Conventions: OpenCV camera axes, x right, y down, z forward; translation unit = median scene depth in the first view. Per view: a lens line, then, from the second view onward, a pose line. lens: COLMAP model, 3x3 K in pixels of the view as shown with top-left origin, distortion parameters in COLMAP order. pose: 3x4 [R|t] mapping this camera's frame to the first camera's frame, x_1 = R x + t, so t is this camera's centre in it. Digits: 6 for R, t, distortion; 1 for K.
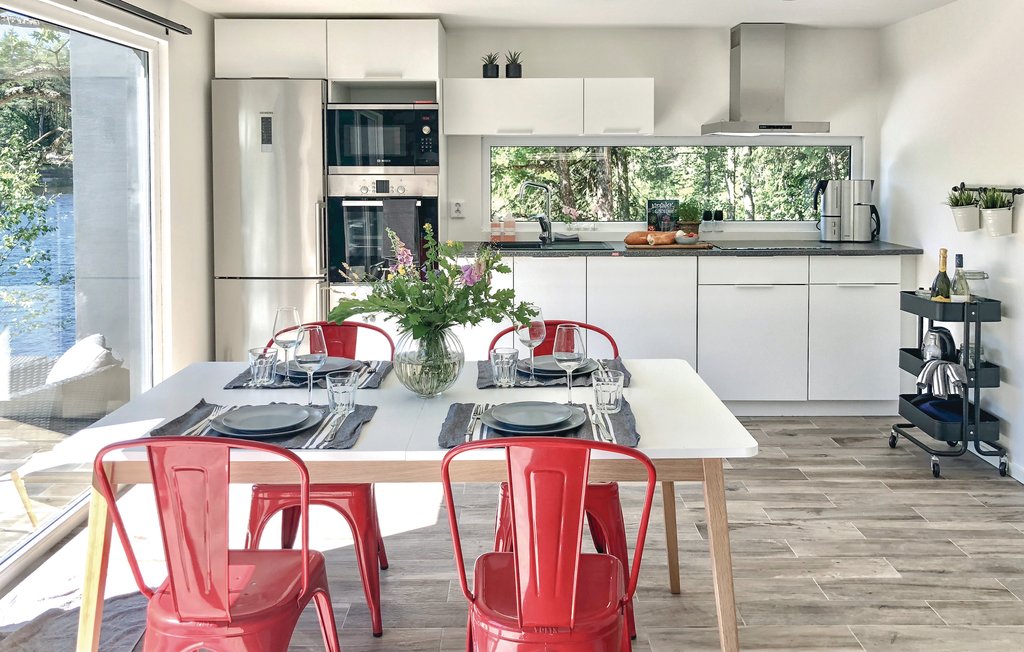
lens RADIAL K [[904.2, 0, 511.5], [0, 904.2, 202.1], [0, 0, 1]] dist [0.011795, 0.002525]
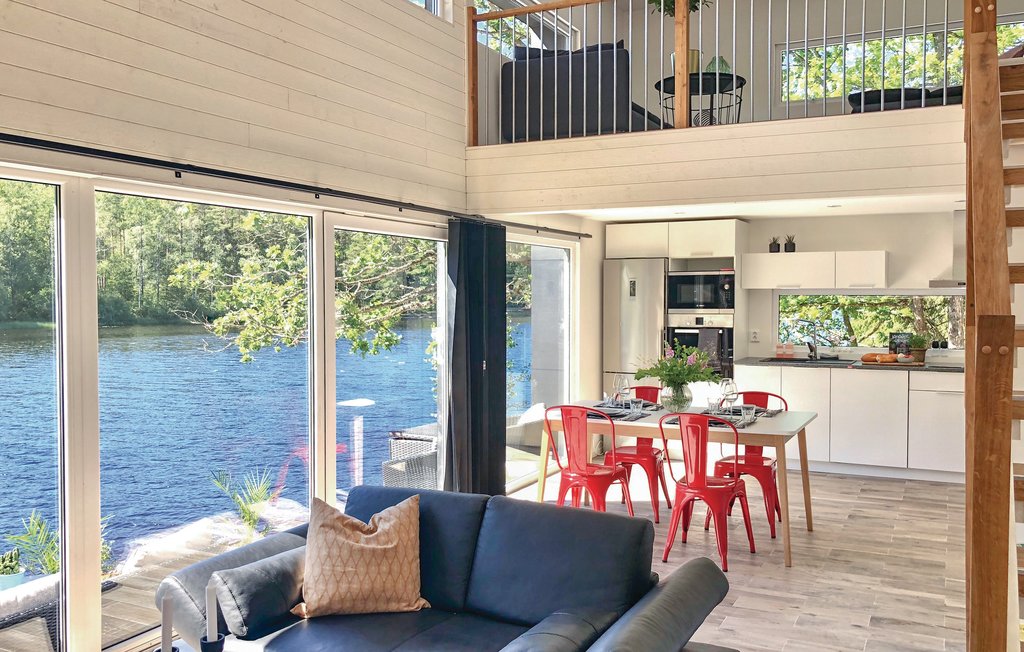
lens RADIAL K [[877.7, 0, 512.0], [0, 877.7, 326.0], [0, 0, 1]] dist [0.017352, 0.000579]
pose [[0.894799, 0.014948, -0.446219, 0.267908], [-0.019236, 0.999802, -0.005081, 0.006489], [0.446055, 0.013130, 0.894909, -0.596284]]
